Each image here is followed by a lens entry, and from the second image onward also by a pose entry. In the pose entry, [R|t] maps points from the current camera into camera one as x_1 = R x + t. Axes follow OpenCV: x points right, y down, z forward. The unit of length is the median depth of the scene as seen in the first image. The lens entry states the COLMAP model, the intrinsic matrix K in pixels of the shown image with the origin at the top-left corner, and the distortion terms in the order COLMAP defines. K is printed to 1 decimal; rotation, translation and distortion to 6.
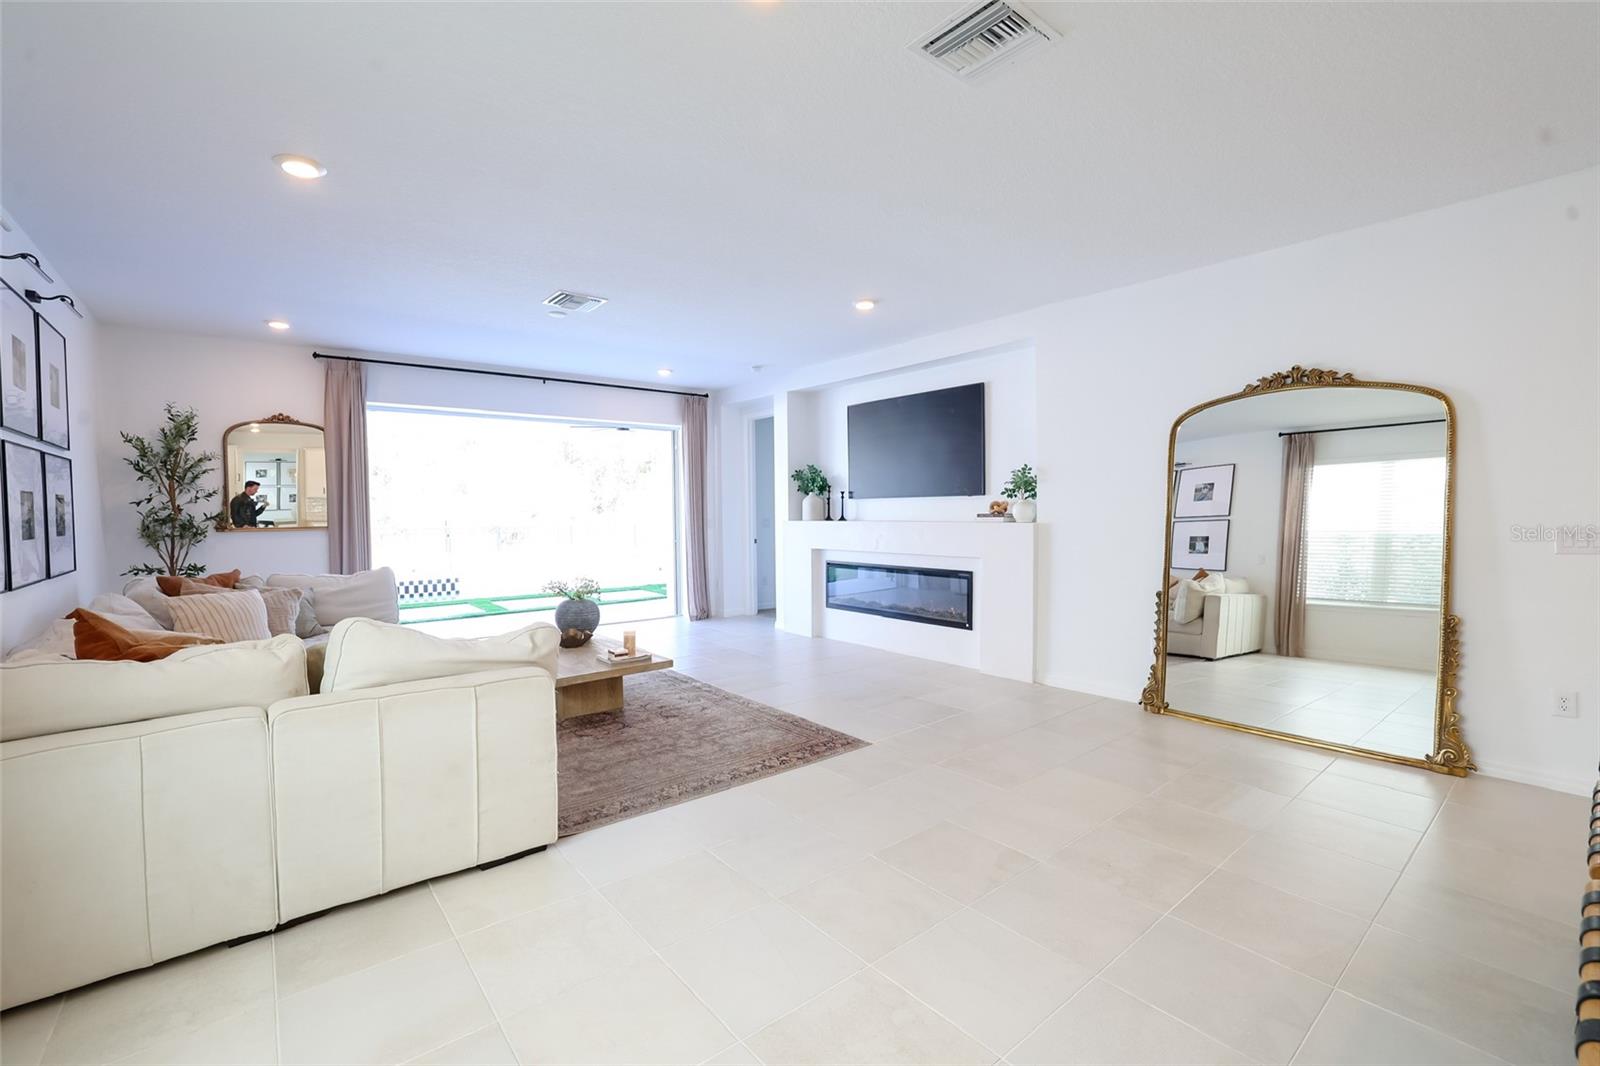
lens RADIAL K [[690.4, 0, 801.2], [0, 690.4, 535.3], [0, 0, 1]] dist [-0.044357, 0.014967]
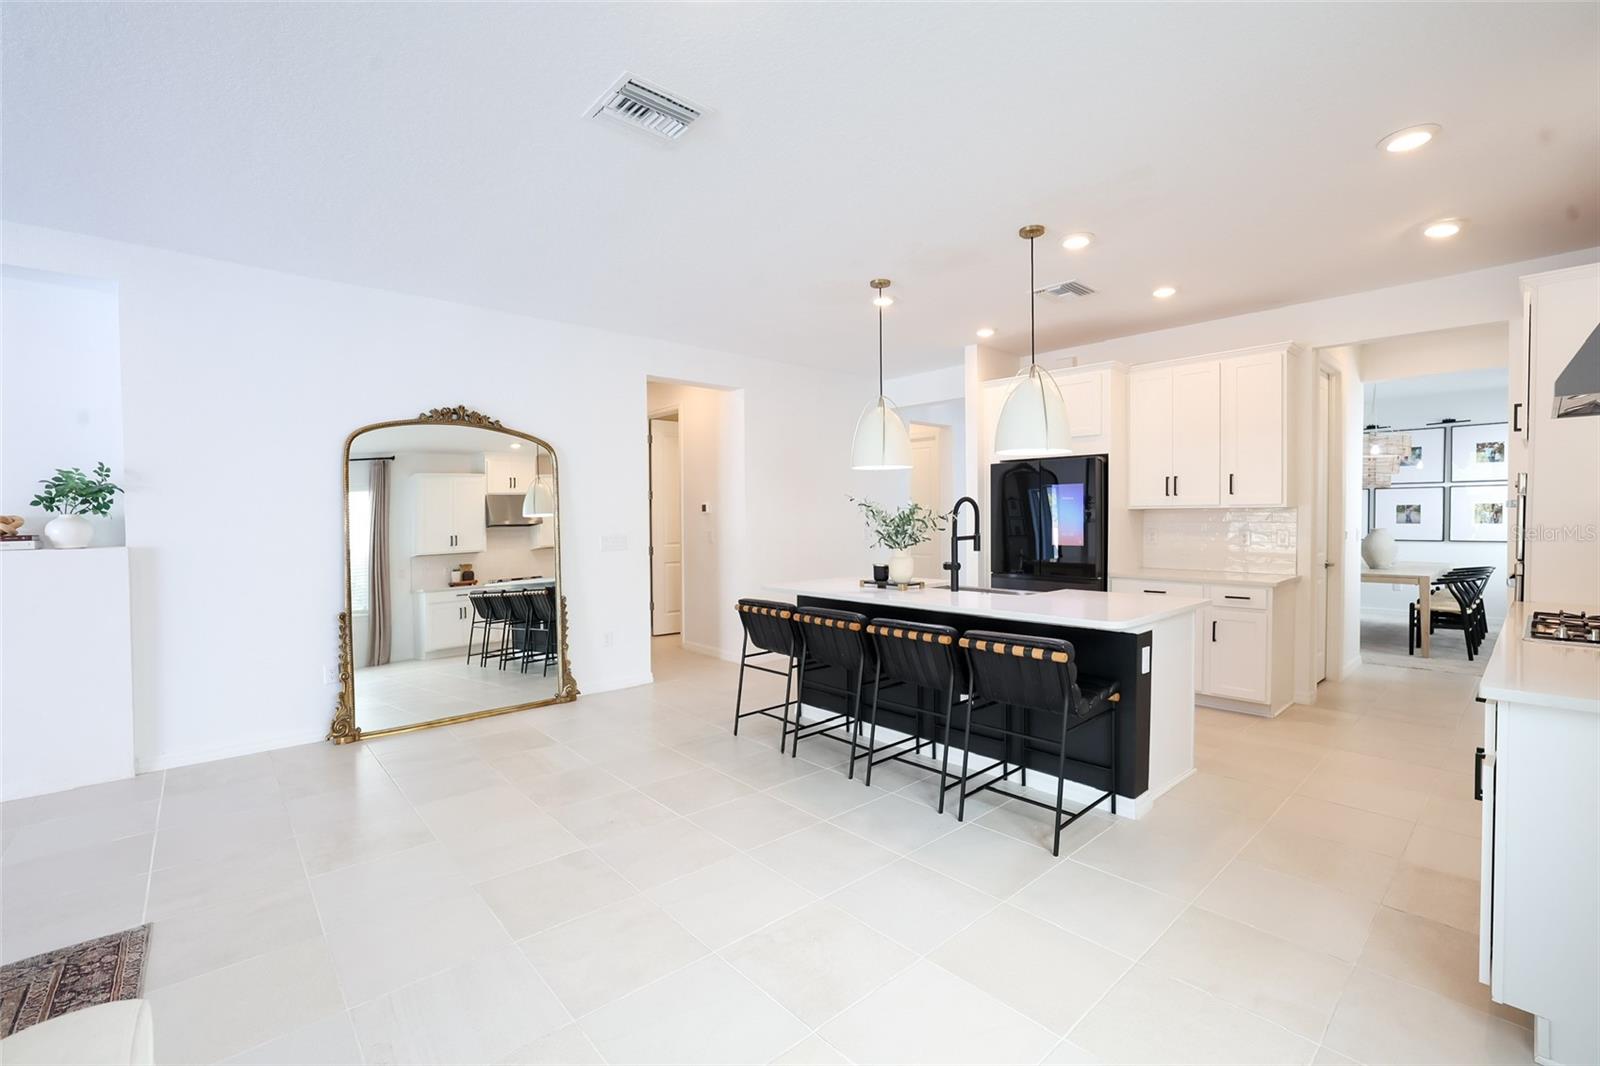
lens RADIAL K [[690.4, 0, 795.3], [0, 690.4, 532.3], [0, 0, 1]] dist [-0.044357, 0.014967]
pose [[-0.041862, -0.012678, 0.999043, -0.357863], [0.043538, 0.998947, 0.014501, -0.012997], [-0.998174, 0.044104, -0.041266, 0.332615]]
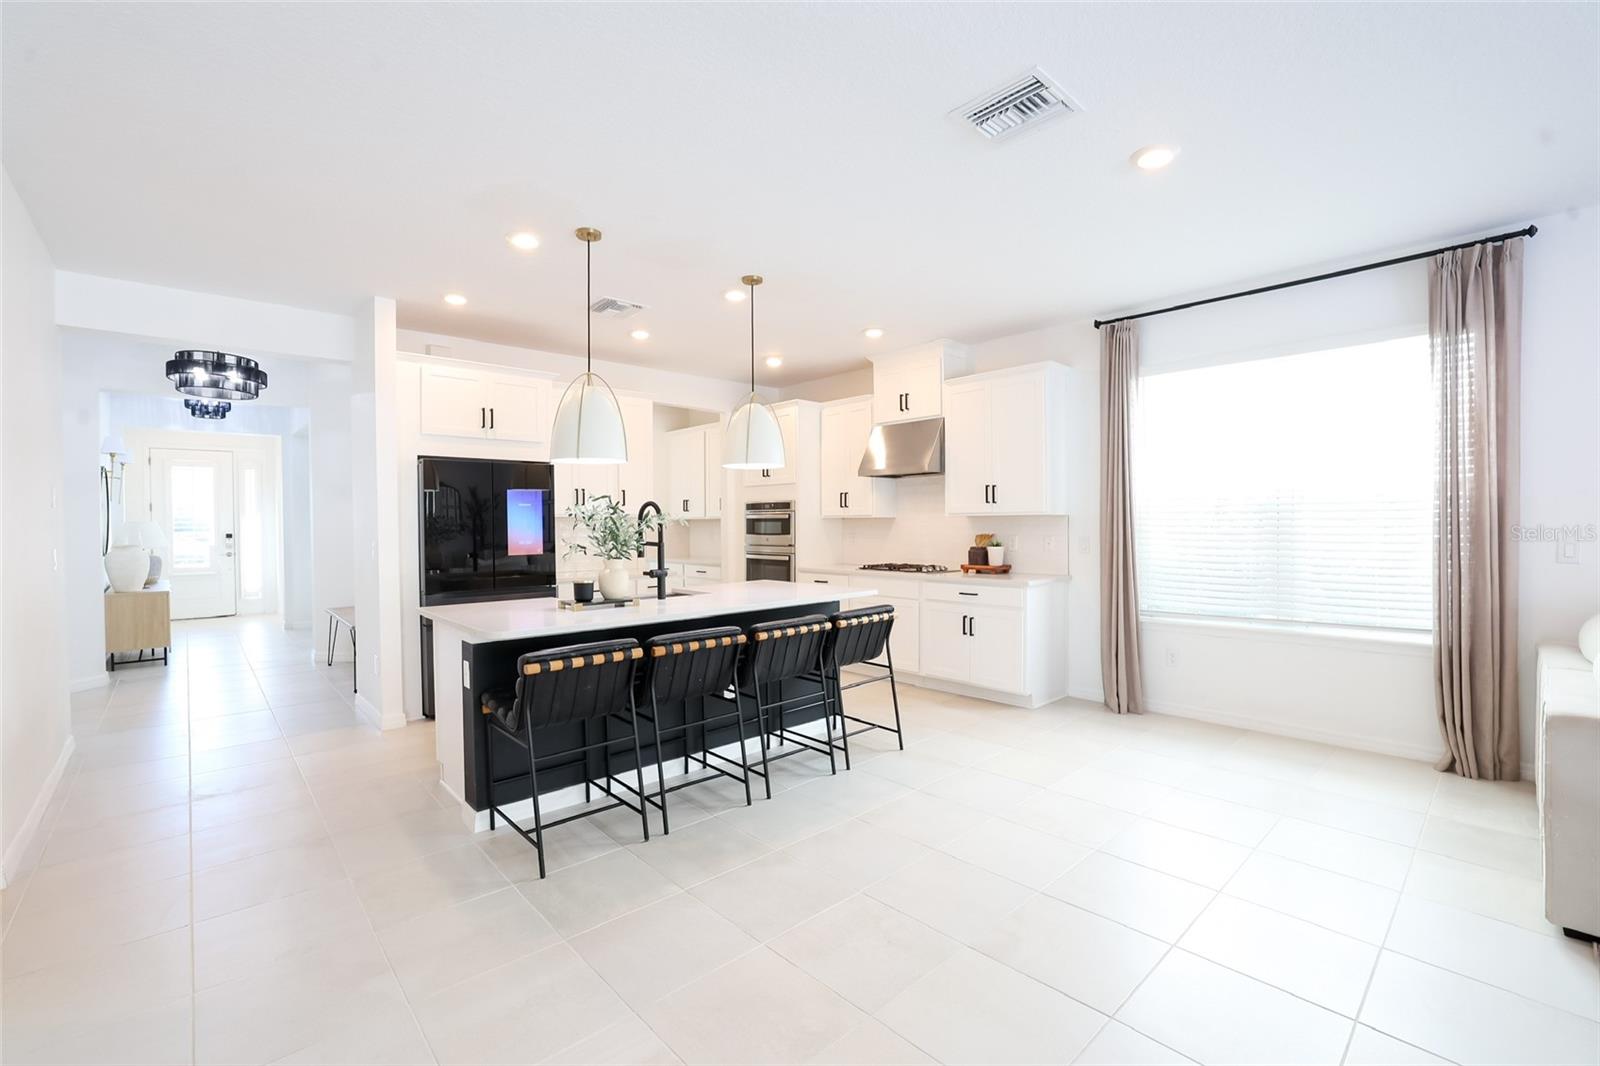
lens RADIAL K [[690.4, 0, 799.1], [0, 690.4, 532.7], [0, 0, 1]] dist [-0.044357, 0.014967]
pose [[-0.998309, 0.018655, -0.055050, 0.286225], [0.015737, 0.998472, 0.052972, -0.036198], [0.055954, 0.052016, -0.997078, 0.862393]]
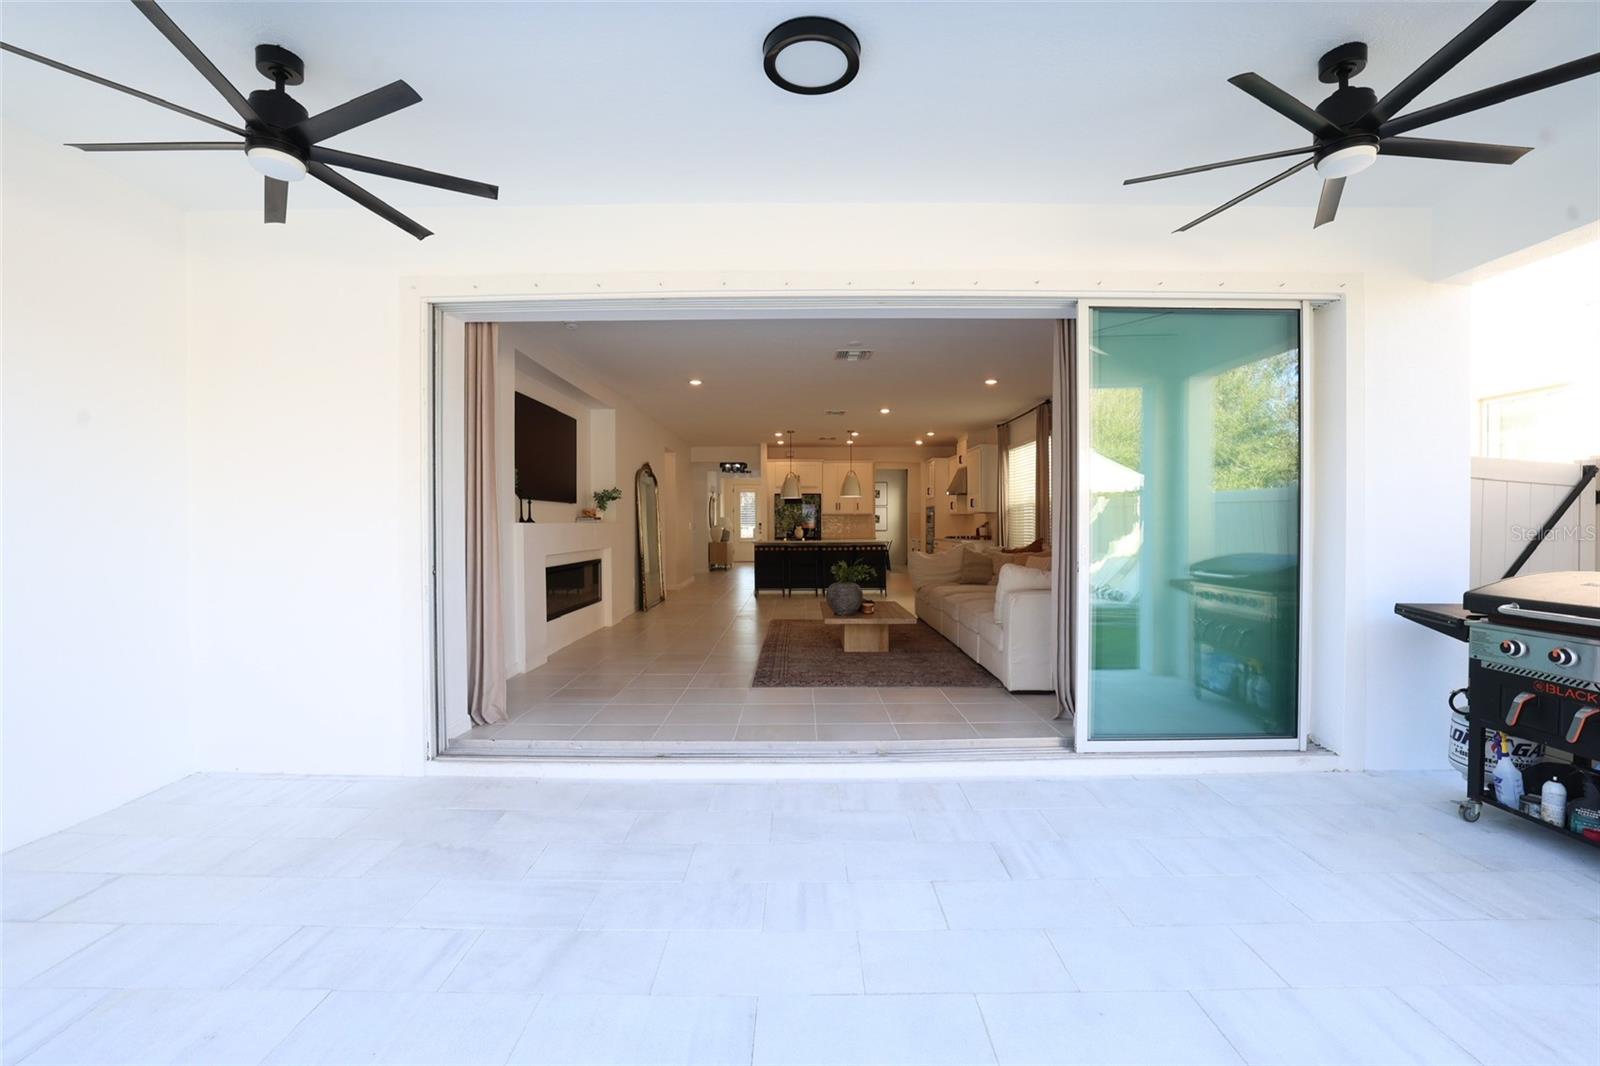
lens RADIAL K [[690.4, 0, 800.1], [0, 690.4, 532.1], [0, 0, 1]] dist [-0.044357, 0.014967]
pose [[-0.774564, 0.005631, 0.632471, -1.003027], [0.034790, 0.998826, 0.033712, -0.035401], [-0.631538, 0.048116, -0.773850, 1.927396]]
